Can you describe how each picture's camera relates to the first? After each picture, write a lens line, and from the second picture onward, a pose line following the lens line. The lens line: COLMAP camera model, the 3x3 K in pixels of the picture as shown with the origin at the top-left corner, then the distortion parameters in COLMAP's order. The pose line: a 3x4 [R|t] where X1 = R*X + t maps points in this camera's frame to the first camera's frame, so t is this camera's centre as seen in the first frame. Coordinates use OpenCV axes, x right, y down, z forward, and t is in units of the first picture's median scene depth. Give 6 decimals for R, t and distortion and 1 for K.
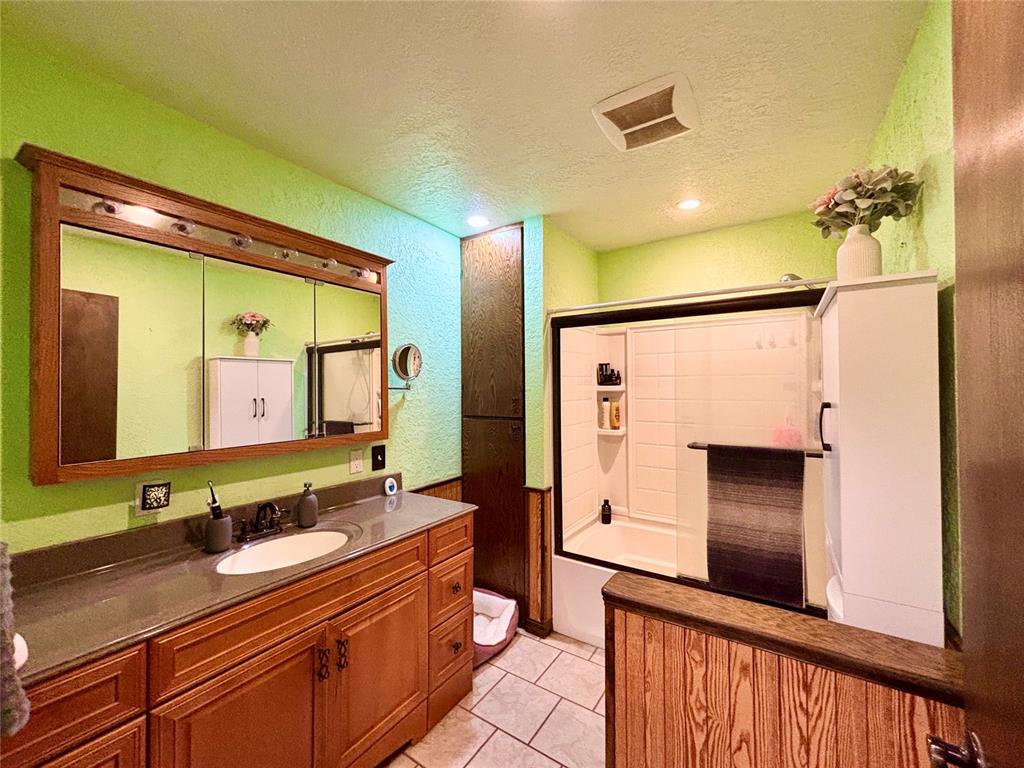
lens RADIAL K [[415.9, 0, 508.1], [0, 415.9, 383.0], [0, 0, 1]] dist [-0.001016, 0.001096]
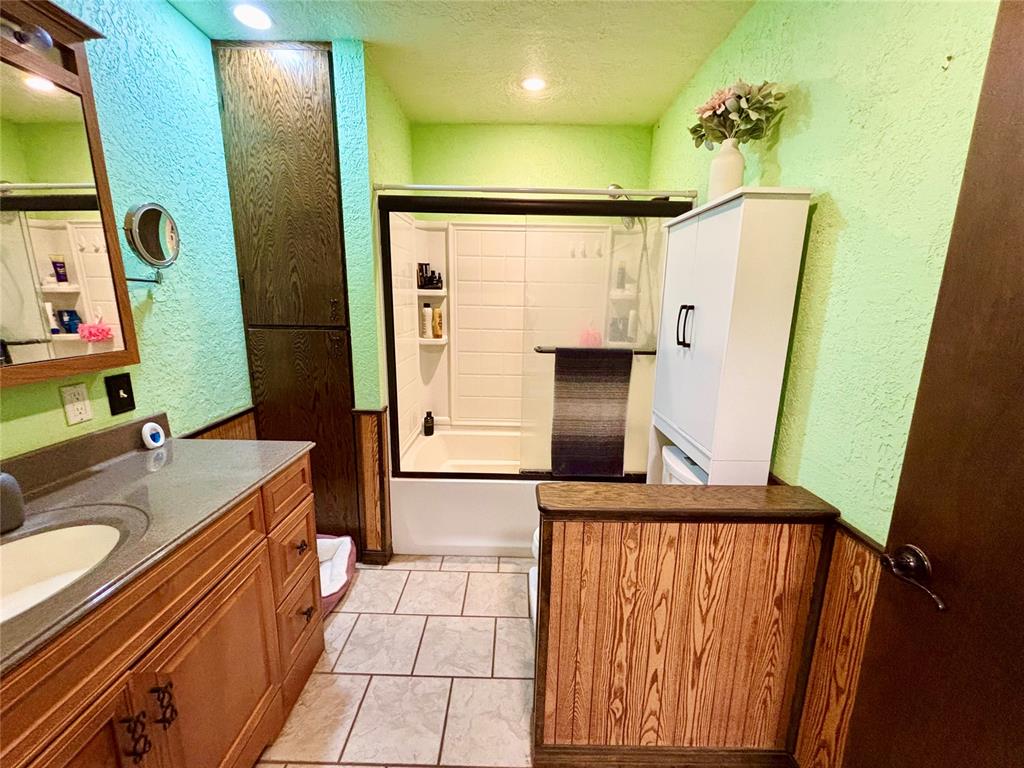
lens RADIAL K [[415.9, 0, 512.7], [0, 415.9, 384.6], [0, 0, 1]] dist [-0.001016, 0.001096]
pose [[0.833060, -0.092321, 0.545425, -0.161868], [-0.027468, 0.977856, 0.207469, 0.022491], [-0.552500, -0.187816, 0.812077, 0.180771]]
